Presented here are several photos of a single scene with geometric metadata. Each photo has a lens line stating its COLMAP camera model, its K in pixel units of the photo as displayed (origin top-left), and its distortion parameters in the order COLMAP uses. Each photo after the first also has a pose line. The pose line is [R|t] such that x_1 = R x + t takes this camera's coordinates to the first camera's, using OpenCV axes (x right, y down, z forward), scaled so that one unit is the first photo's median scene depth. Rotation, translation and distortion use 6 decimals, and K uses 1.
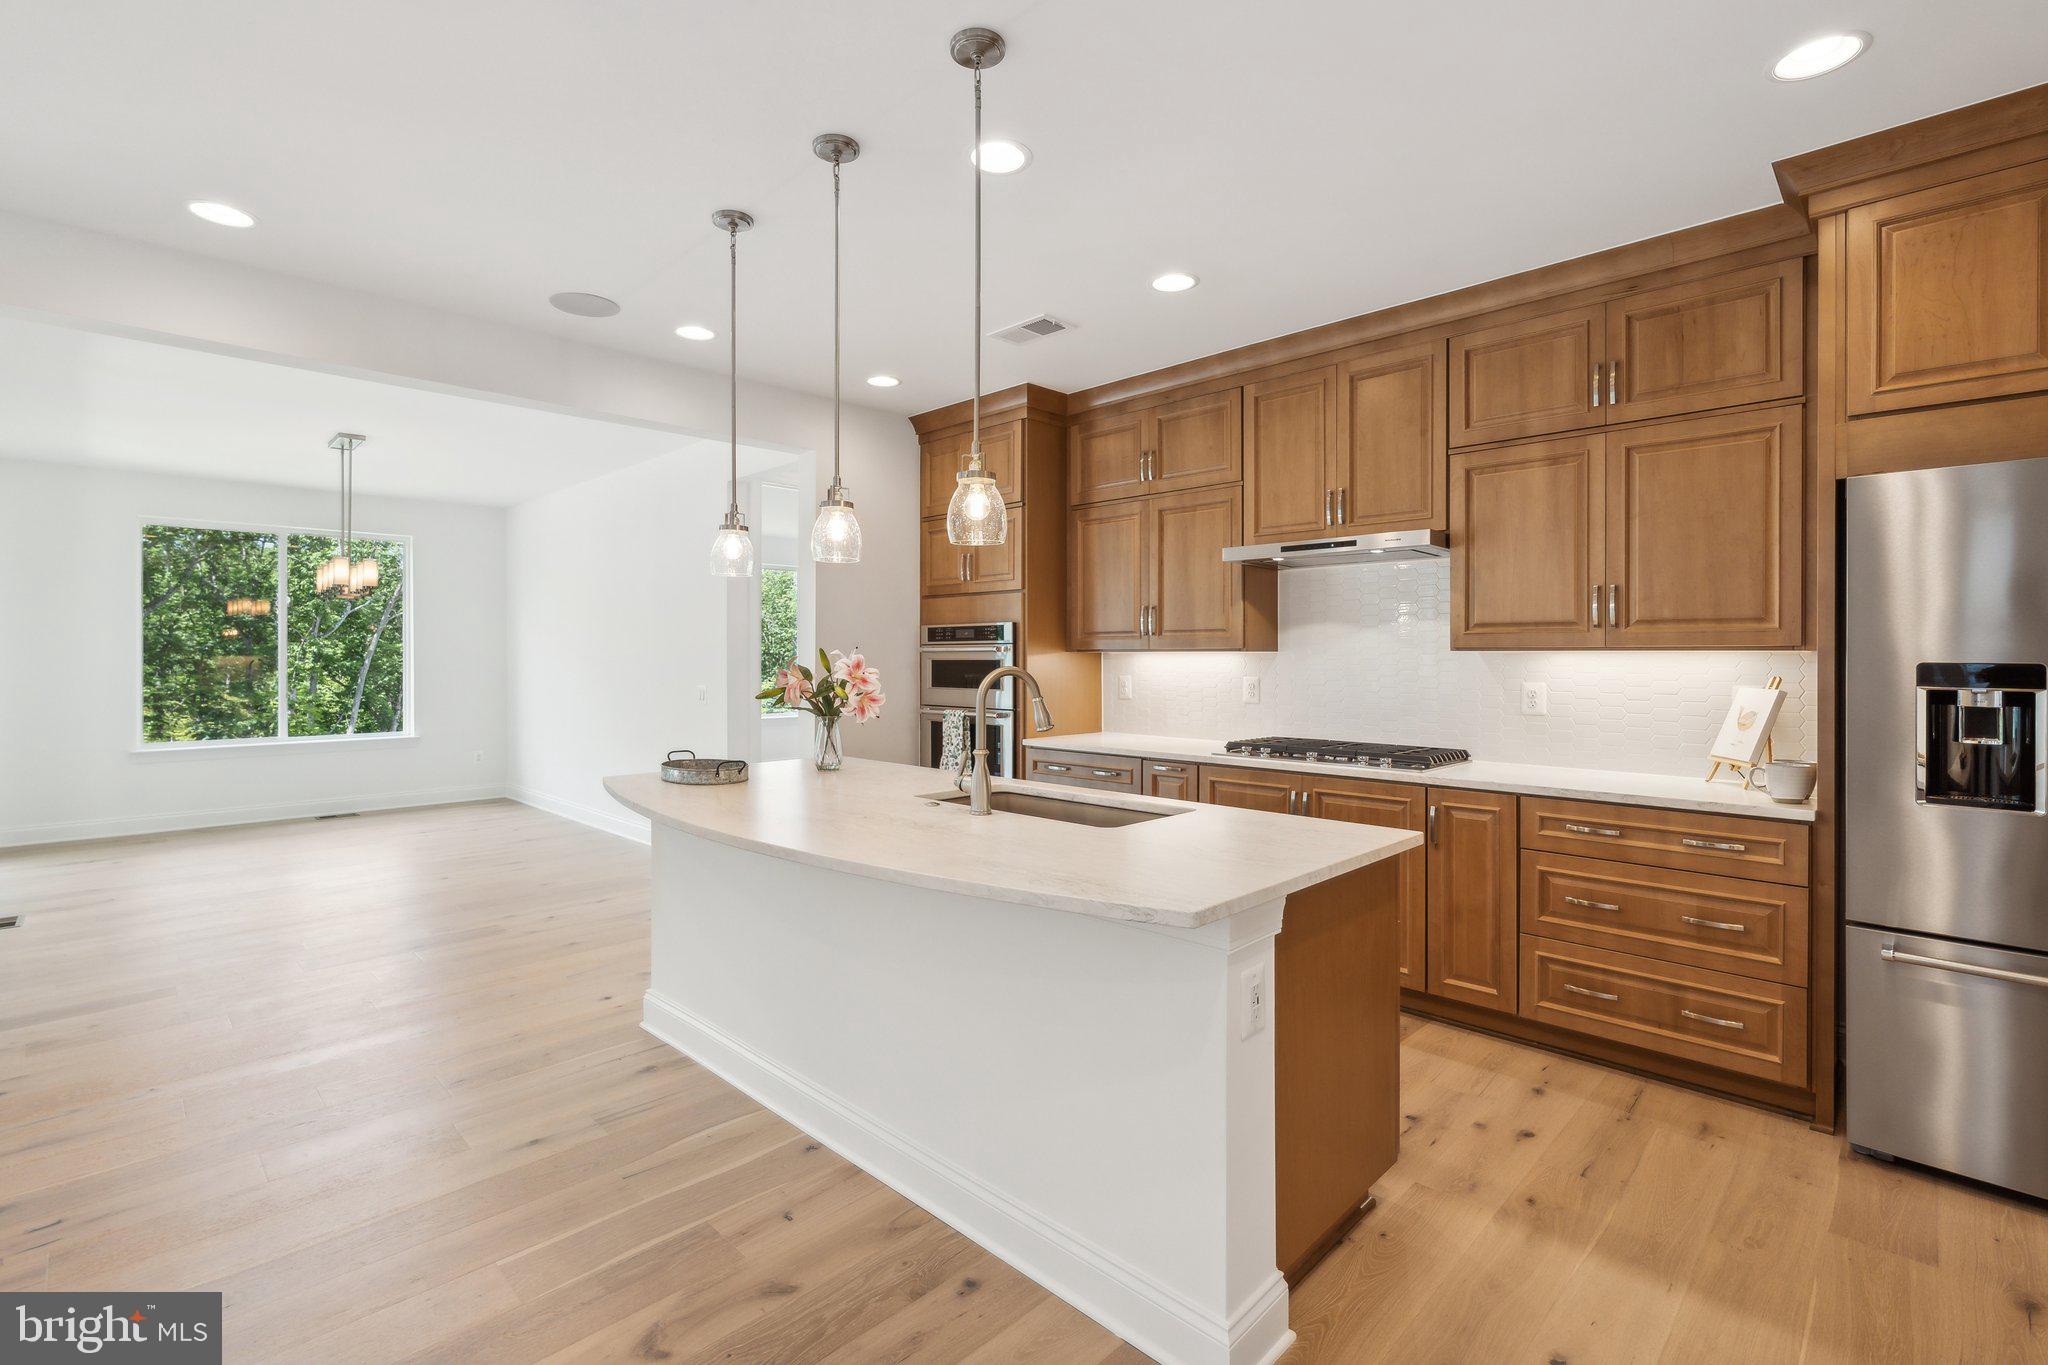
lens RADIAL K [[928.8, 0, 1027.0], [0, 928.8, 653.4], [0, 0, 1]] dist [-0.000626, -0.000049]
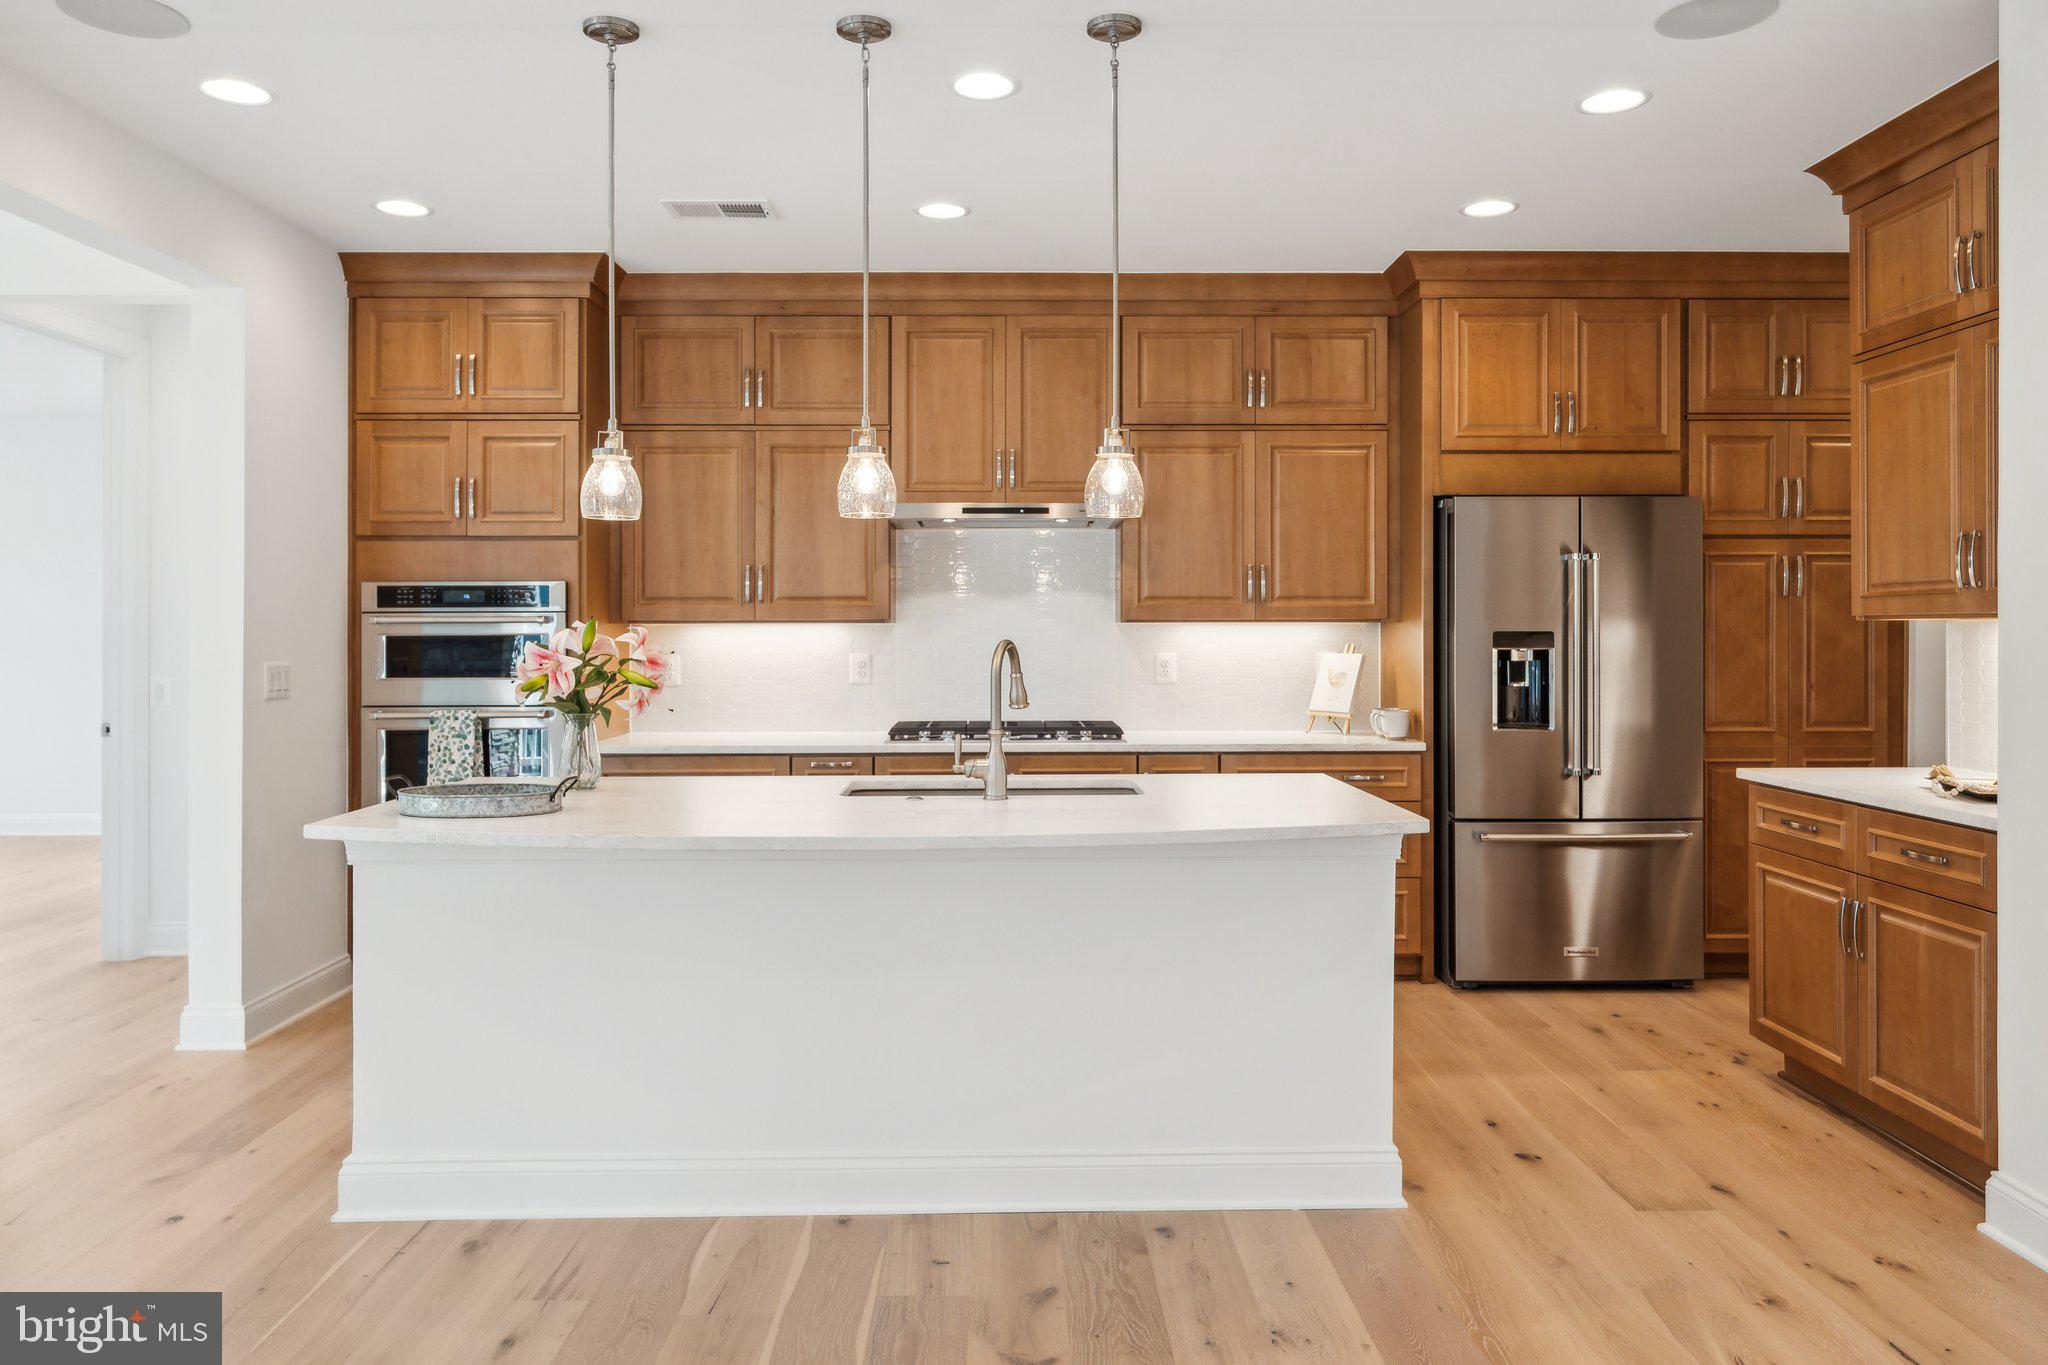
lens RADIAL K [[1392.4, 0, 1027.3], [0, 1392.4, 617.8], [0, 0, 1]] dist [-0.000277, 0.000722]
pose [[0.699779, 0.002072, 0.714356, -0.735605], [0.001063, 0.999992, -0.003942, -0.002114], [-0.714358, 0.003518, 0.699771, 0.005796]]
